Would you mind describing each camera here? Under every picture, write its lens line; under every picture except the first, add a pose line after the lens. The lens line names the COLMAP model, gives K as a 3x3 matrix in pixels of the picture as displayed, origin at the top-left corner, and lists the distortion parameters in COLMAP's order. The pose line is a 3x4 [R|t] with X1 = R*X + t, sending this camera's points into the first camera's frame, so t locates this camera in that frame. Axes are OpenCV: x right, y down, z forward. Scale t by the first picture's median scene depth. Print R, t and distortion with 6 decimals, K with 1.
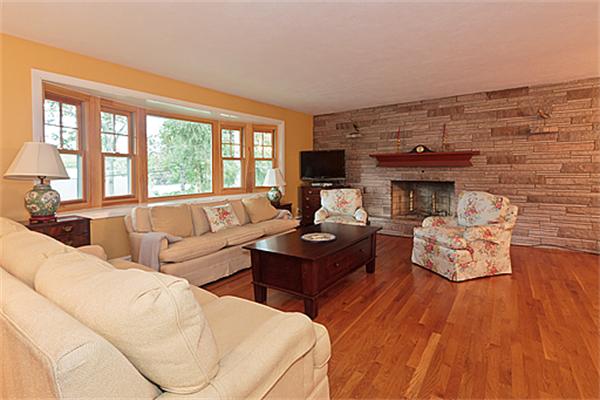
lens RADIAL K [[297.7, 0, 300.0], [0, 297.7, 200.0], [0, 0, 1]] dist [0.020346, 0.000327]
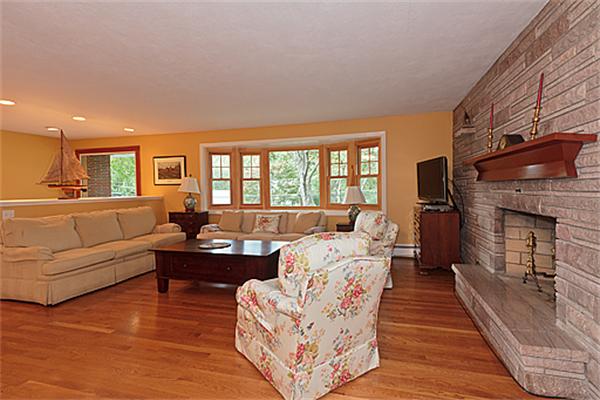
lens RADIAL K [[287.7, 0, 300.0], [0, 287.7, 200.0], [0, 0, 1]] dist [-0.002177, 0.002142]
pose [[0.305896, 0.036329, -0.951372, 0.917429], [-0.091884, 0.995734, 0.008480, -0.066071], [0.947621, 0.084821, 0.307929, 0.707593]]
